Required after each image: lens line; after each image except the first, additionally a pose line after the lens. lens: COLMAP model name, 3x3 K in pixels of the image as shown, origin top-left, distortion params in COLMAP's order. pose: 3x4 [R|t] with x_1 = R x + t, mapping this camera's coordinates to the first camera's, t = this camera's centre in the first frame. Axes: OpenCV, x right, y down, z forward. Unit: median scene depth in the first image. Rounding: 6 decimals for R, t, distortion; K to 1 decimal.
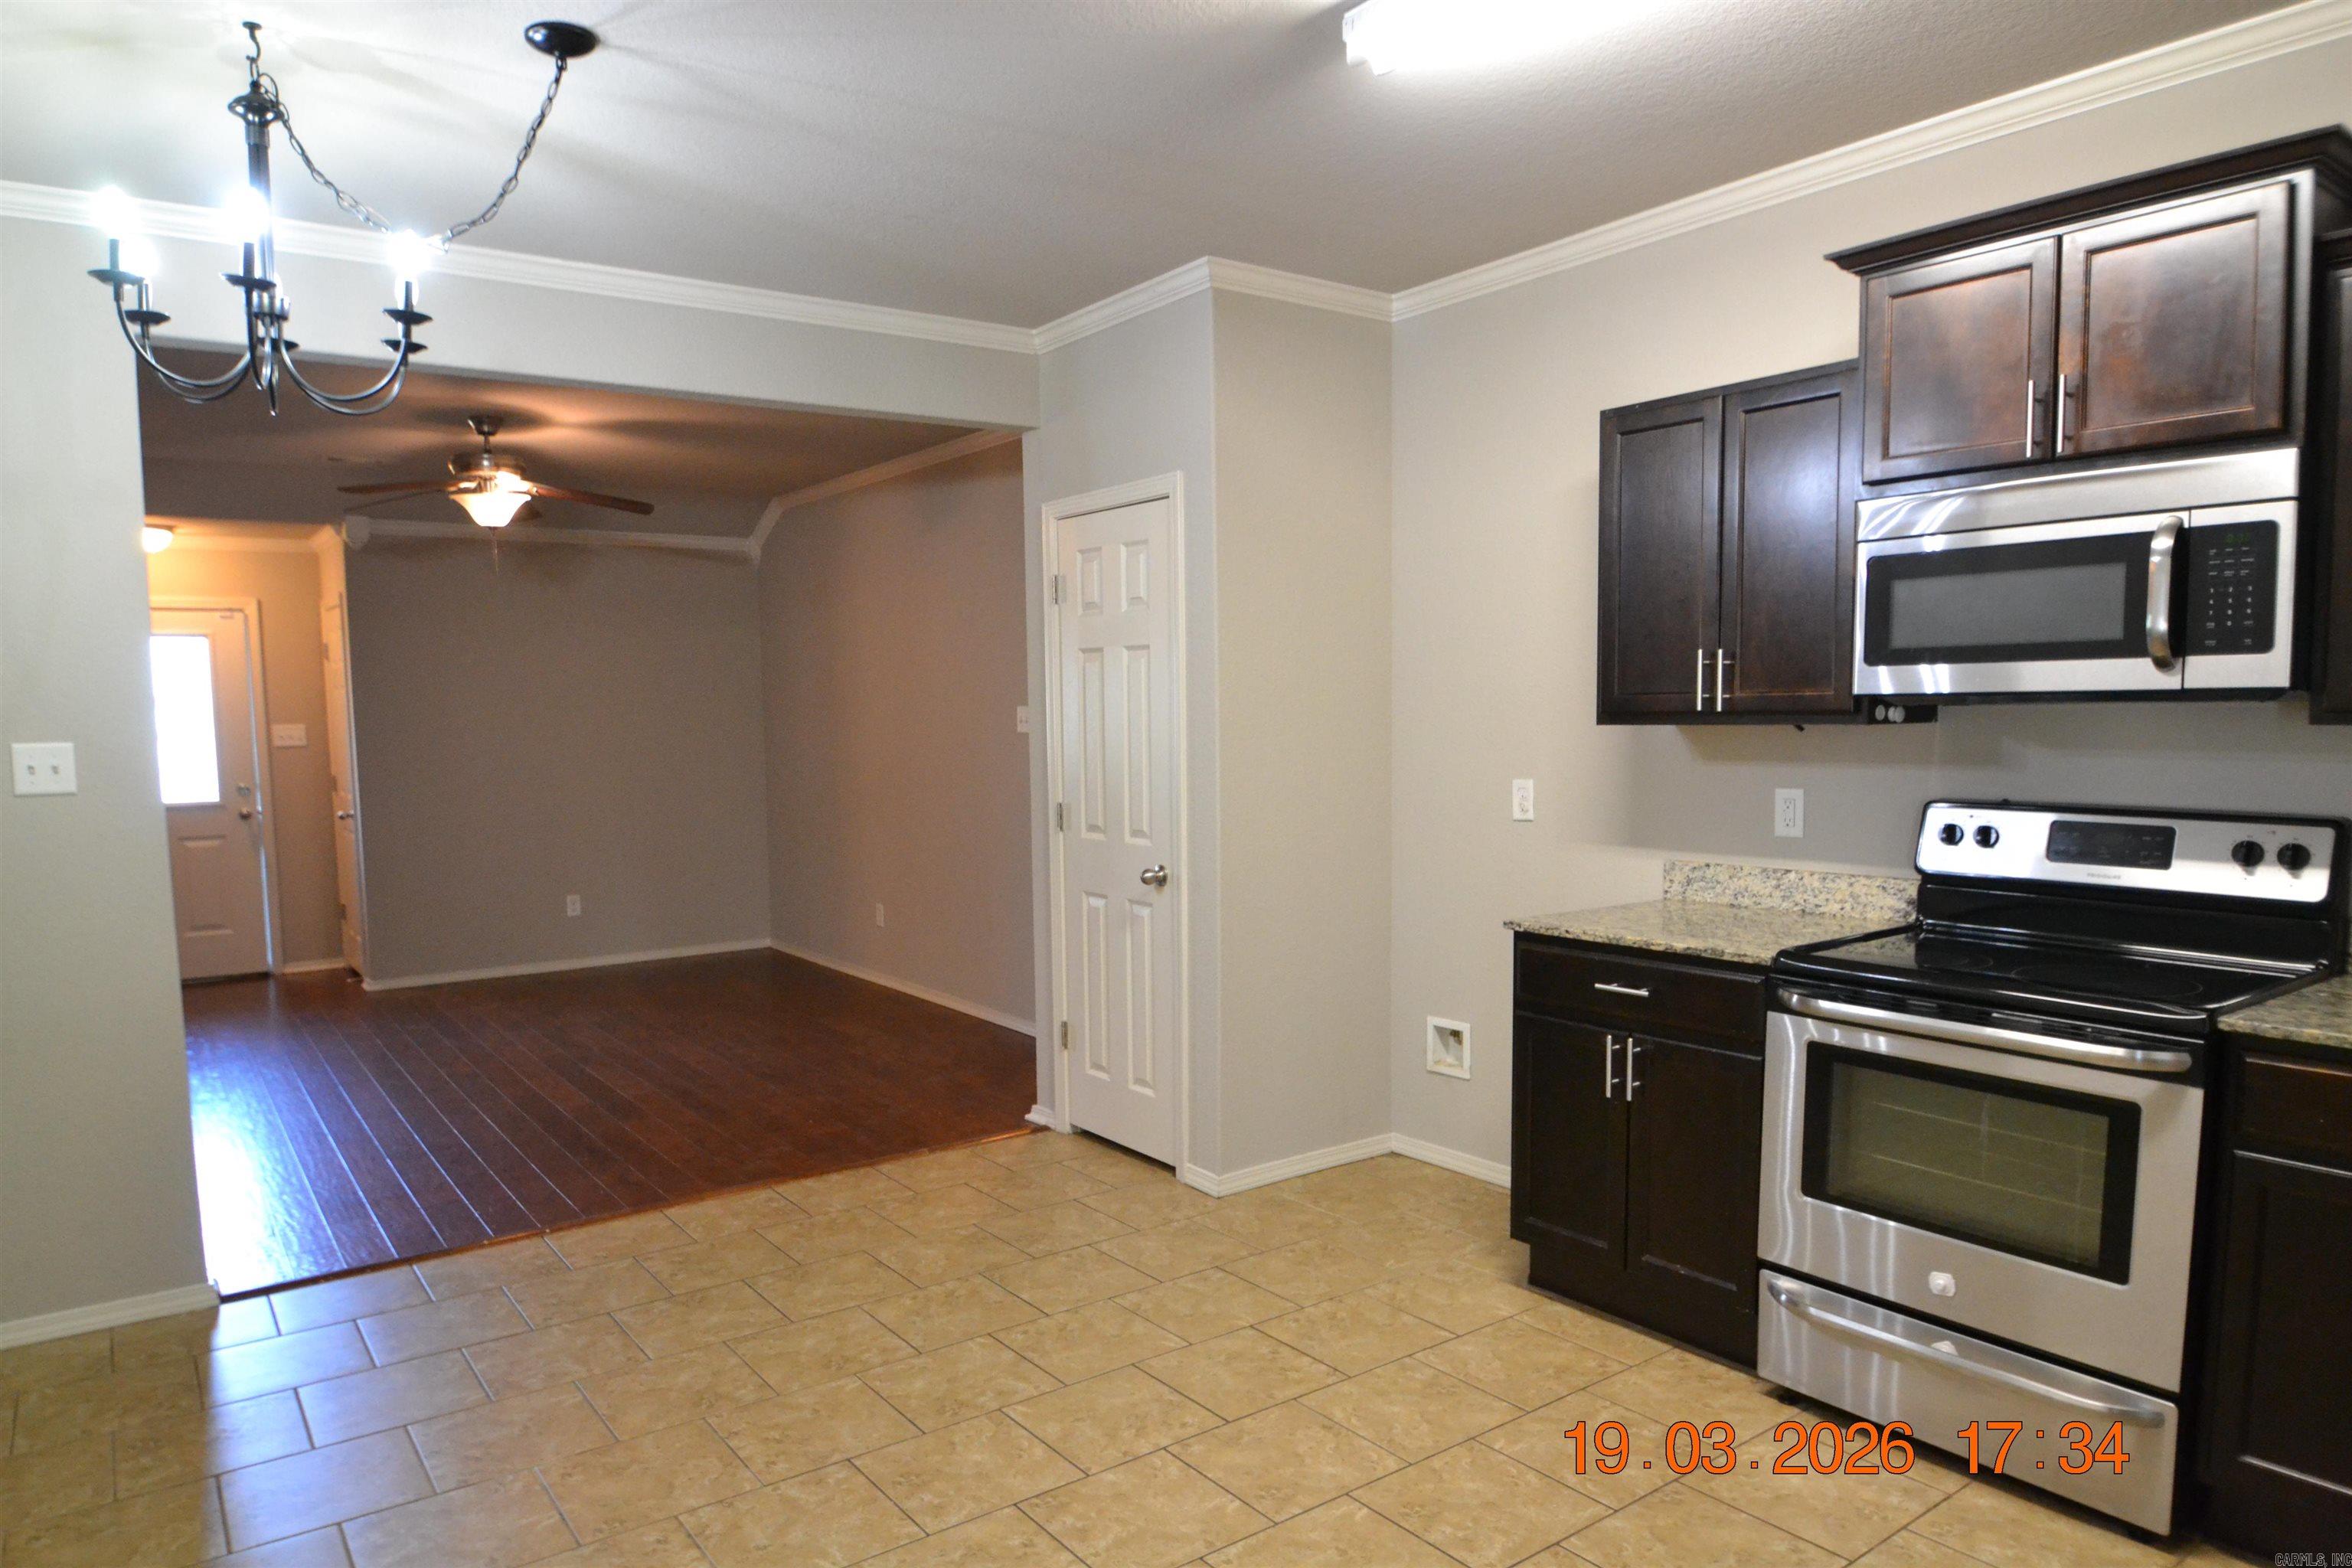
lens RADIAL K [[1476.4, 0, 1124.4], [0, 1476.4, 837.8], [0, 0, 1]] dist [-0.017033, -0.010276]
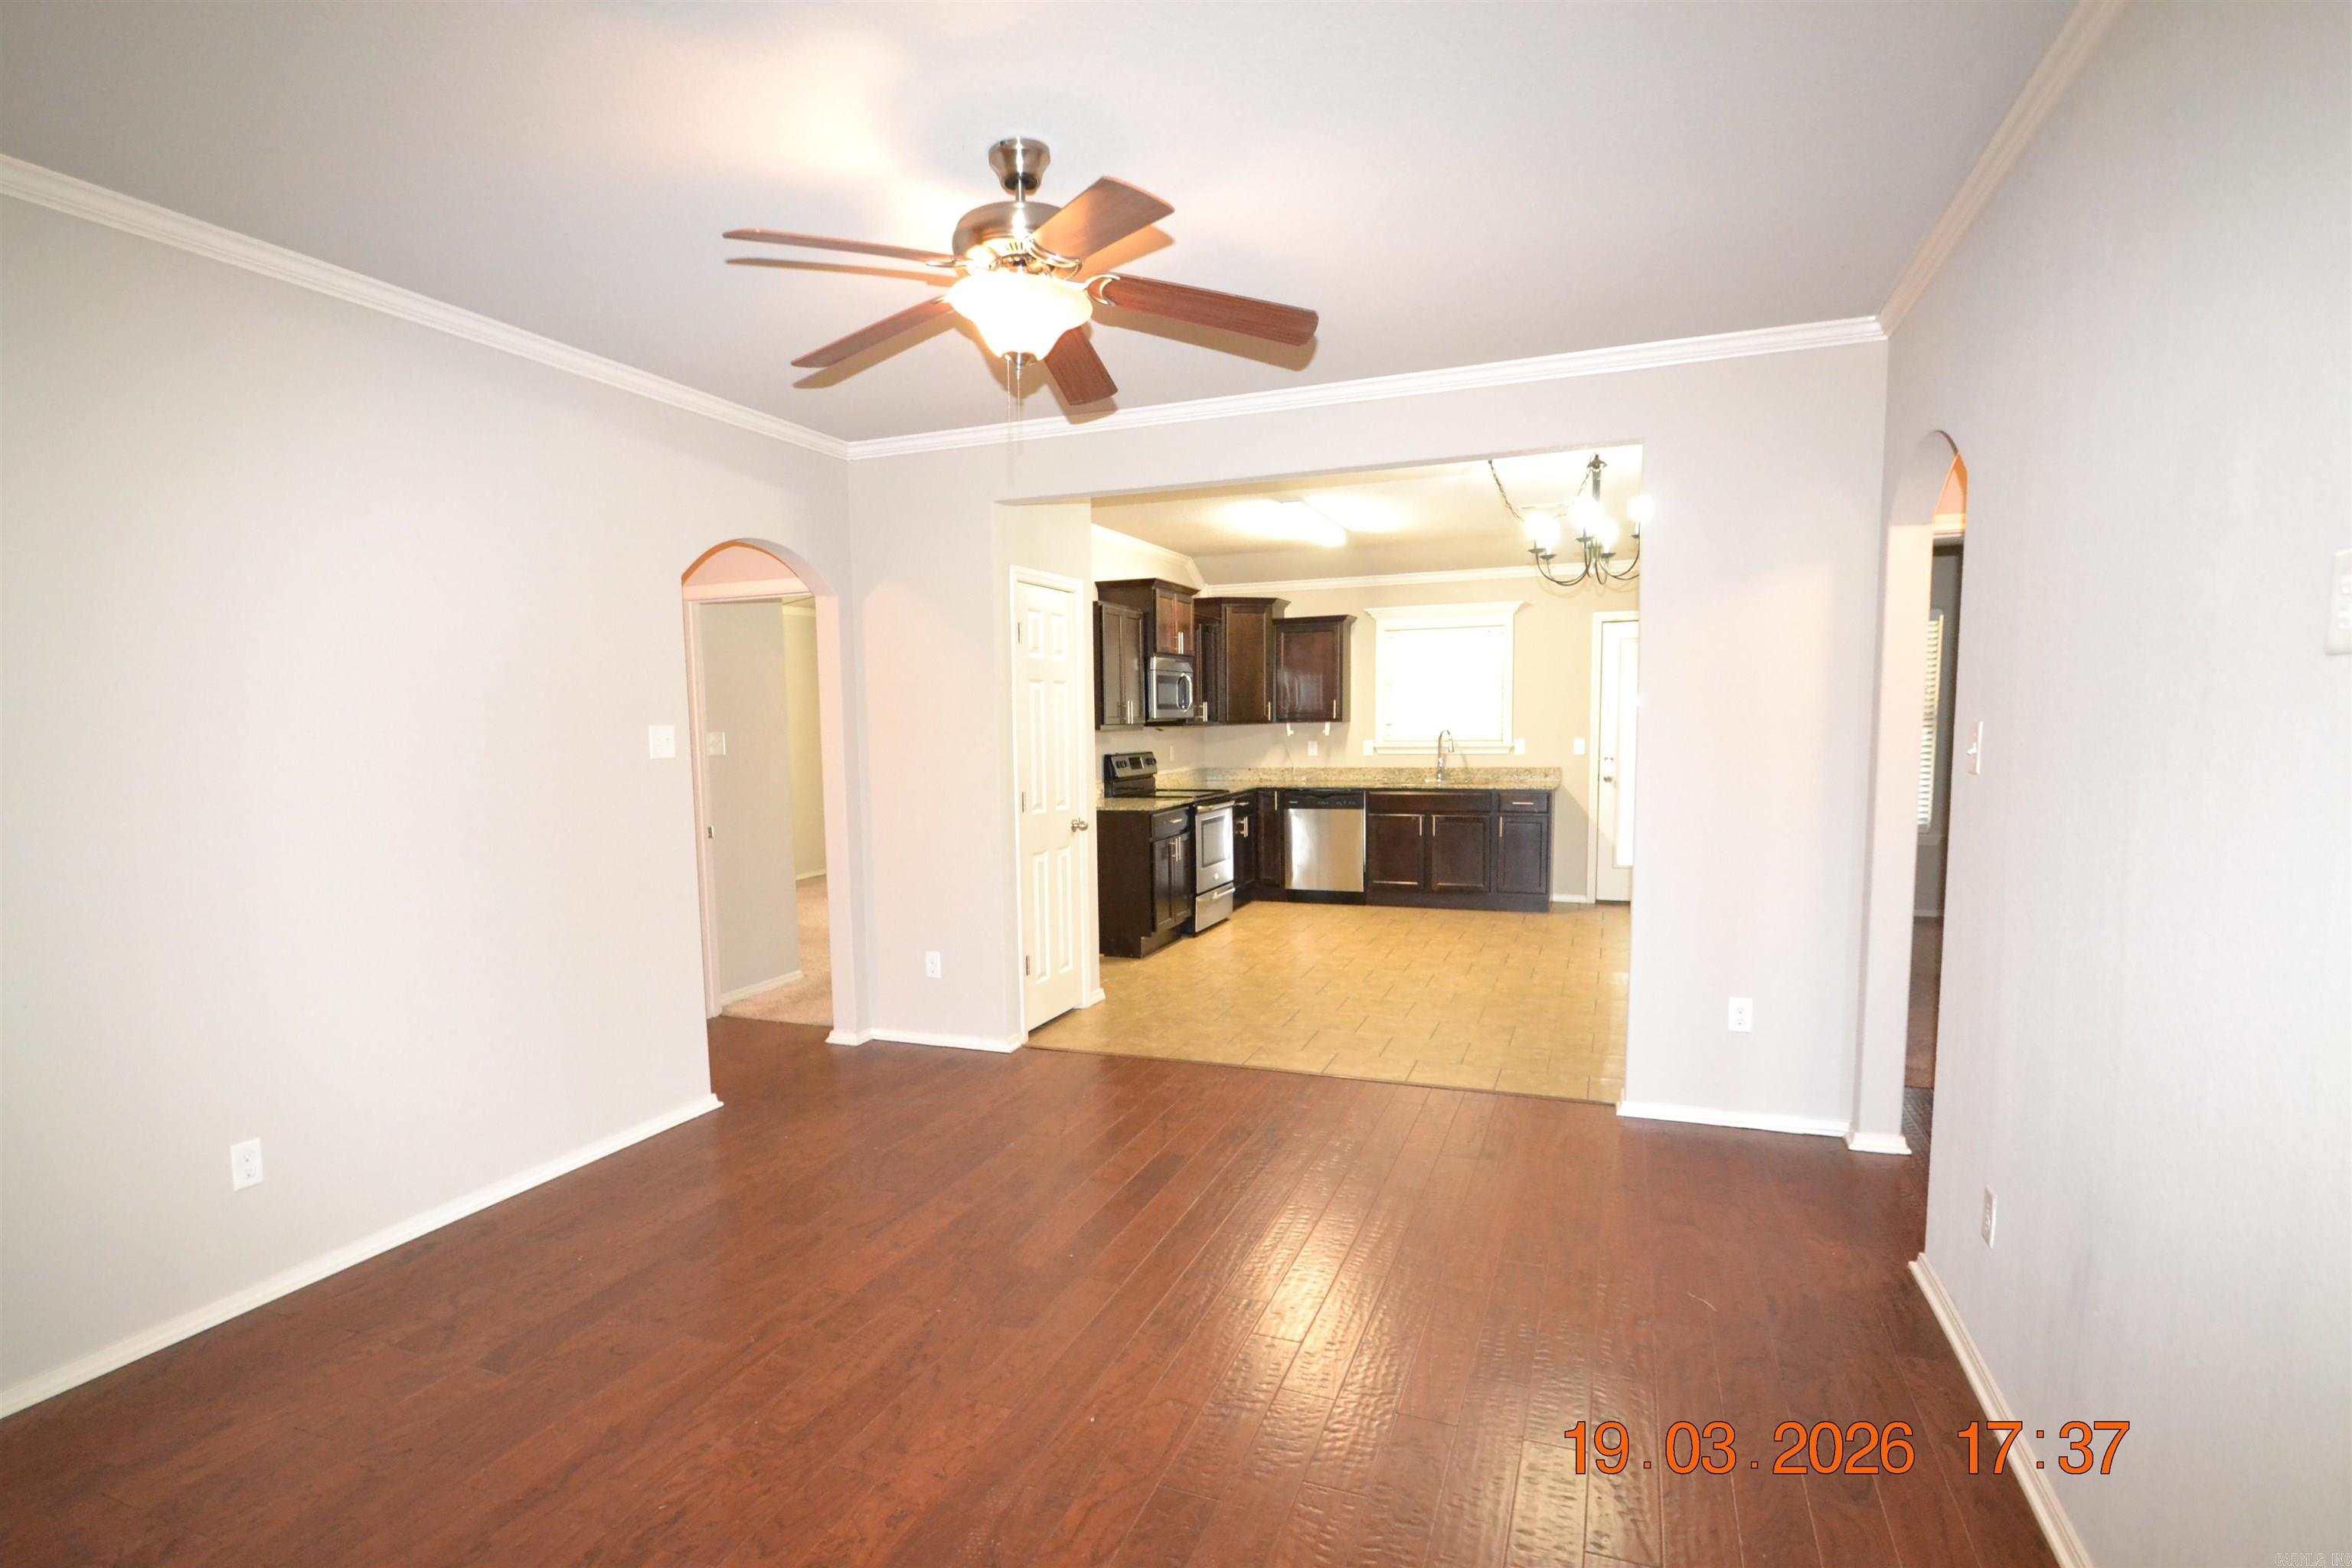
lens RADIAL K [[1194.2, 0, 1129.0], [0, 1194.2, 833.4], [0, 0, 1]] dist [0.003294, -0.013142]
pose [[-0.535442, -0.054089, 0.842838, -1.398094], [0.103269, 0.986266, 0.128899, -0.161455], [-0.838235, 0.156057, -0.522503, 2.061885]]
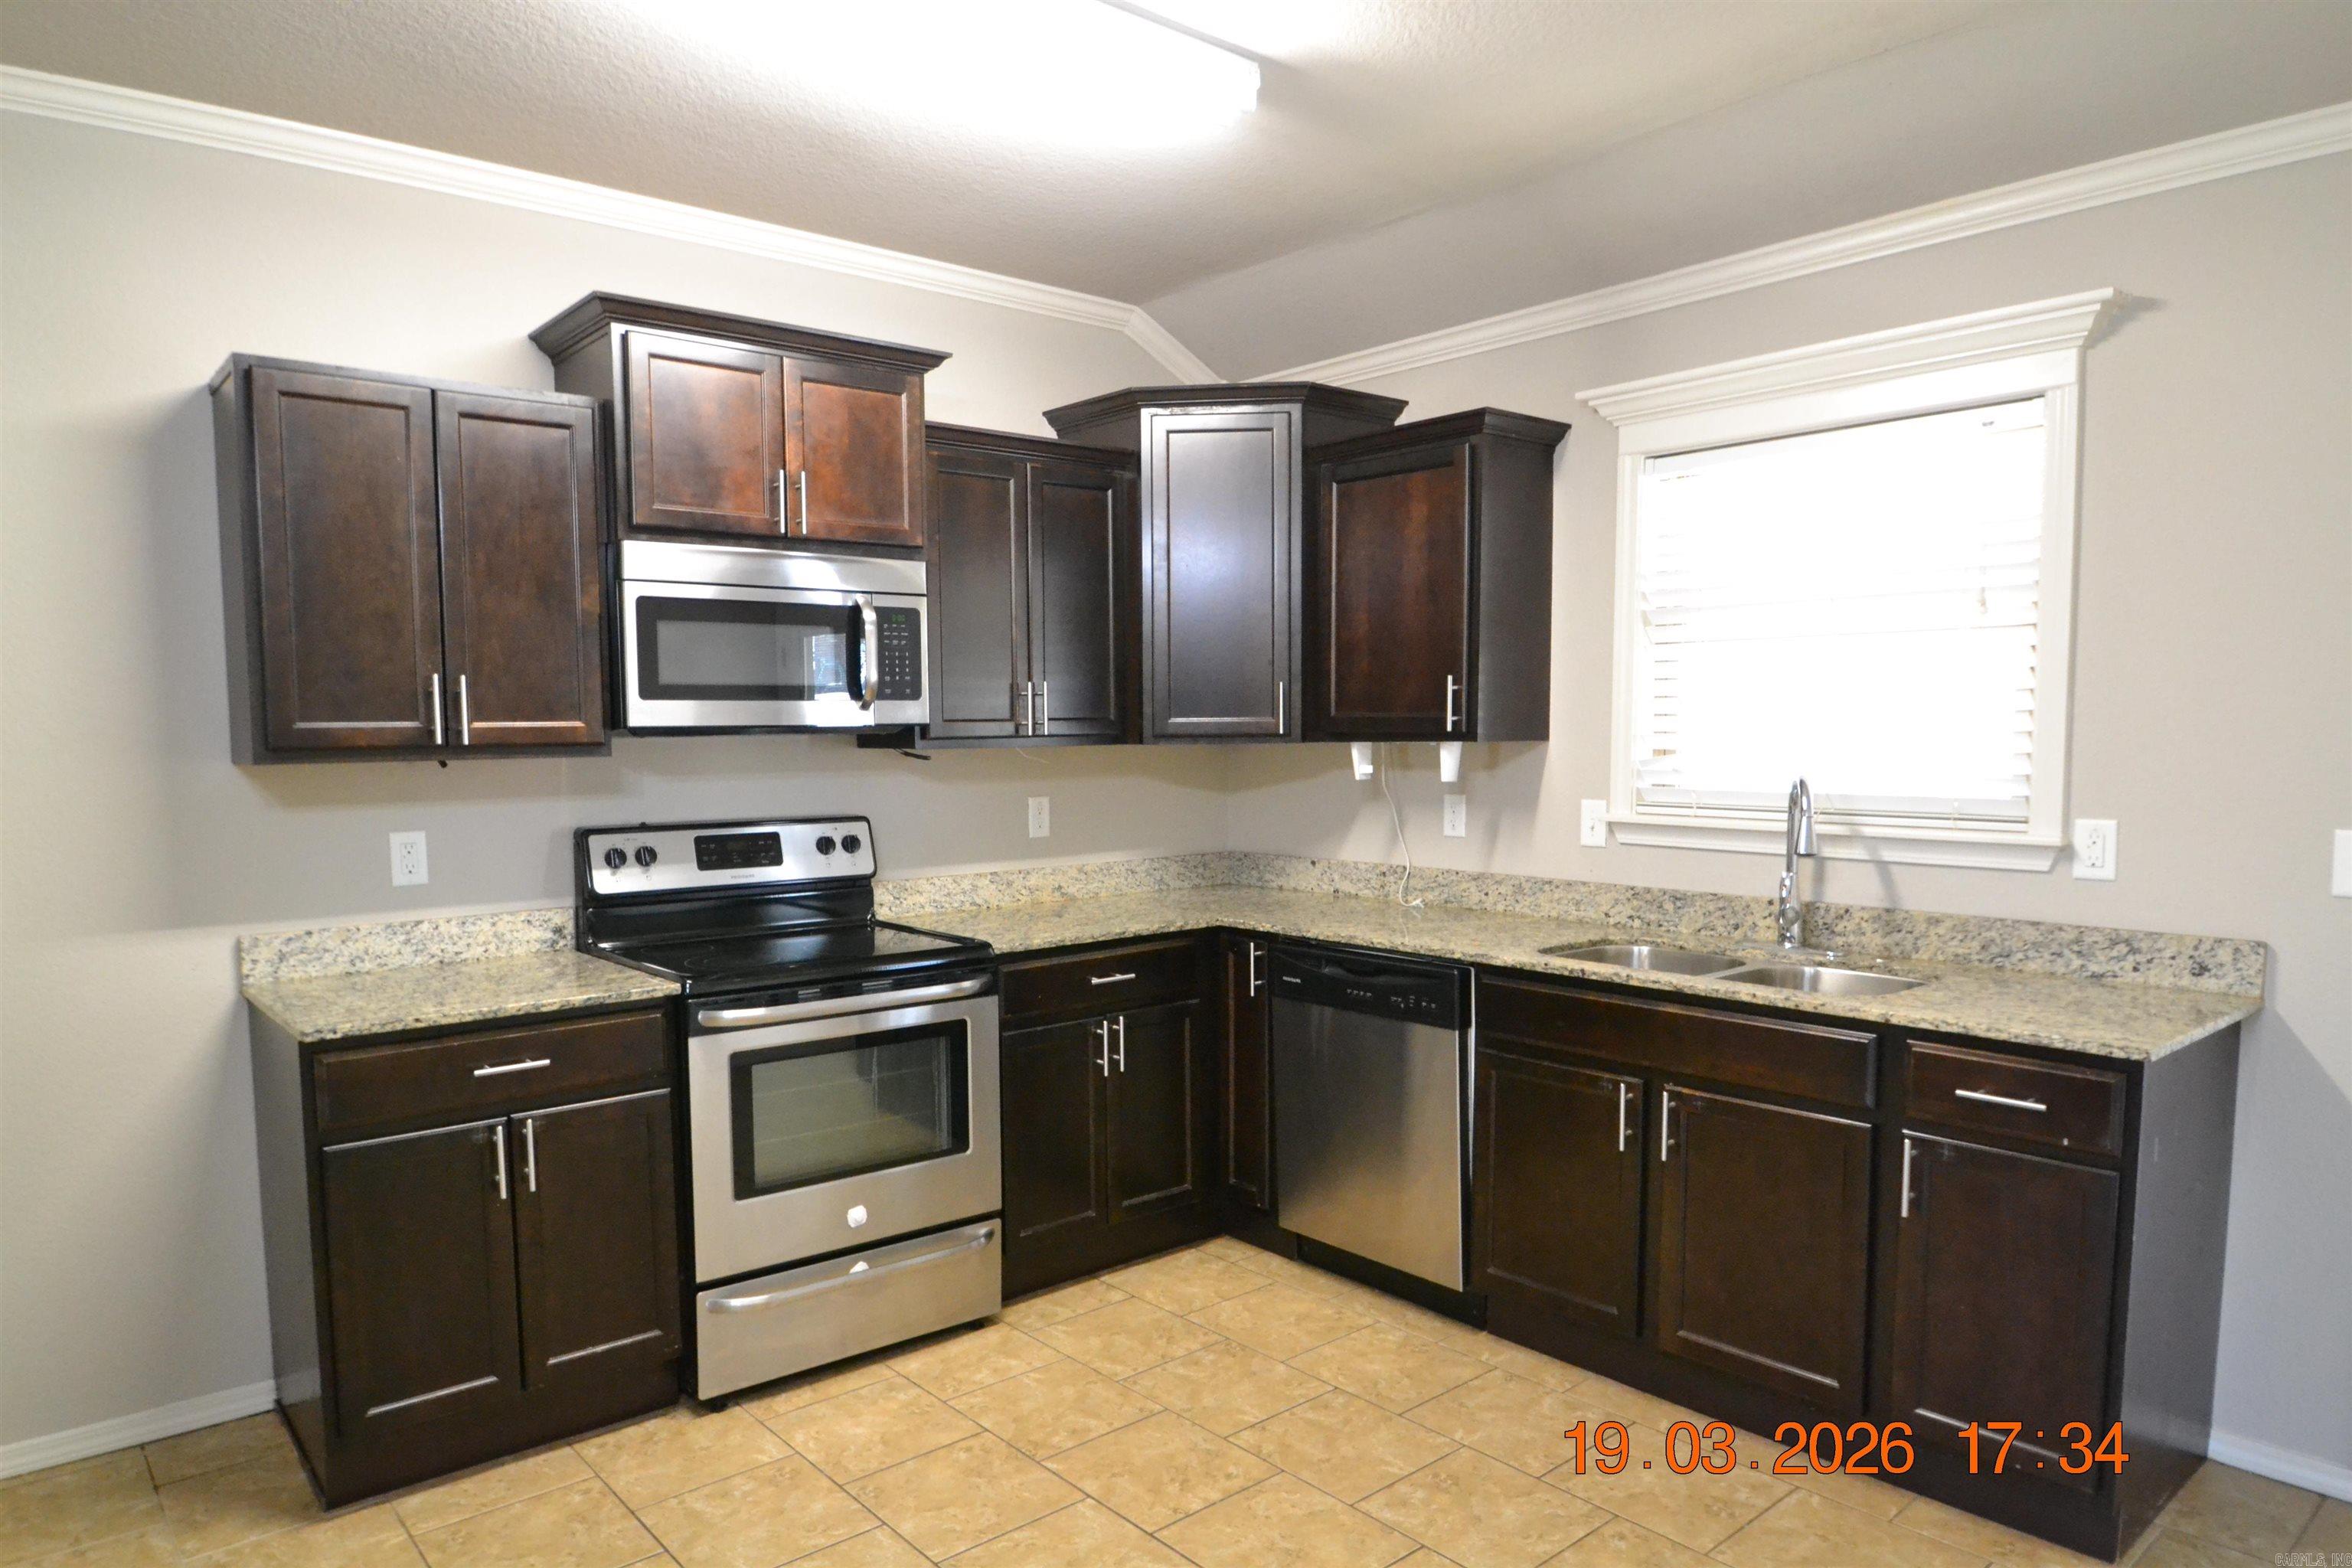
lens RADIAL K [[1476.4, 0, 1123.4], [0, 1476.4, 839.5], [0, 0, 1]] dist [-0.017033, -0.010276]
pose [[-0.074330, -0.058715, 0.995504, -0.482423], [0.098754, 0.992925, 0.065936, -0.045093], [-0.992332, 0.103211, -0.068006, 0.626523]]
